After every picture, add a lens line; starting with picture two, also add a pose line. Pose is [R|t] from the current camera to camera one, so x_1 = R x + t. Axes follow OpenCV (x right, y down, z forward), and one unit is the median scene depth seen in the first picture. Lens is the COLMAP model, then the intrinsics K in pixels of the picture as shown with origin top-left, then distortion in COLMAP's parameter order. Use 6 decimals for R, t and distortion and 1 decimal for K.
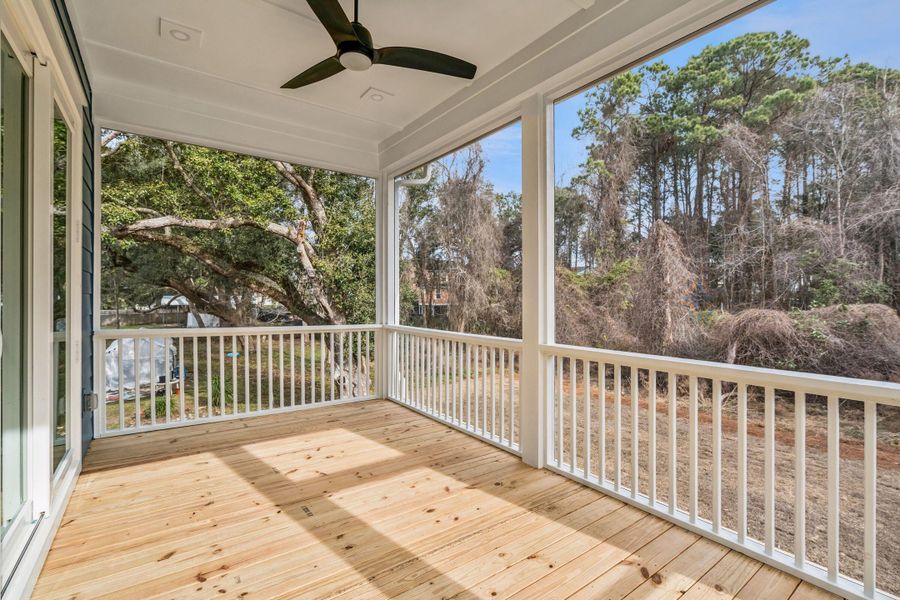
lens RADIAL K [[405.8, 0, 448.8], [0, 405.8, 295.7], [0, 0, 1]] dist [-0.001833, -0.000247]
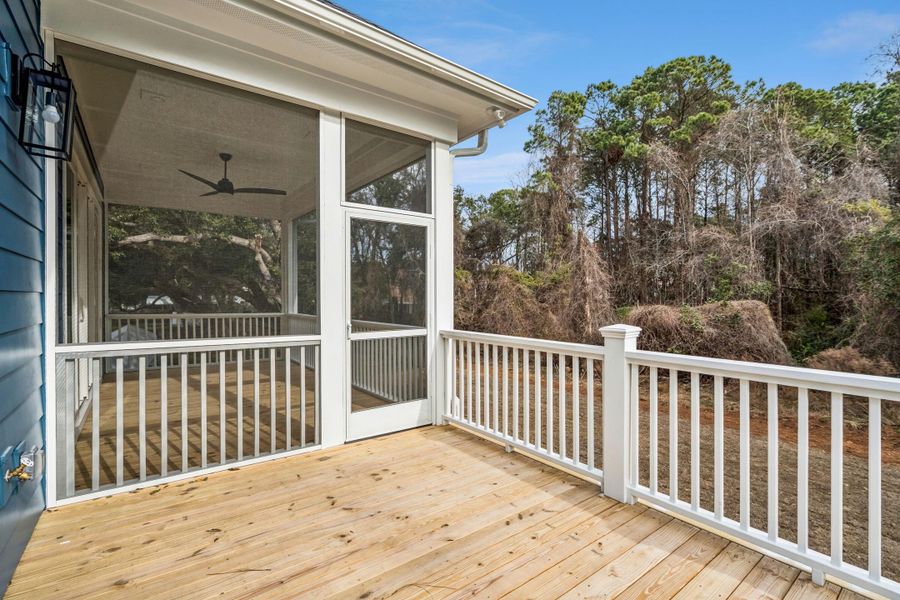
lens RADIAL K [[402.2, 0, 450.0], [0, 402.2, 300.0], [0, 0, 1]] dist [-0.003026, 0.000867]
pose [[0.999548, -0.004361, 0.029754, 0.098008], [0.003961, 0.999901, 0.013503, 0.000594], [-0.029809, -0.013379, 0.999466, -0.135230]]
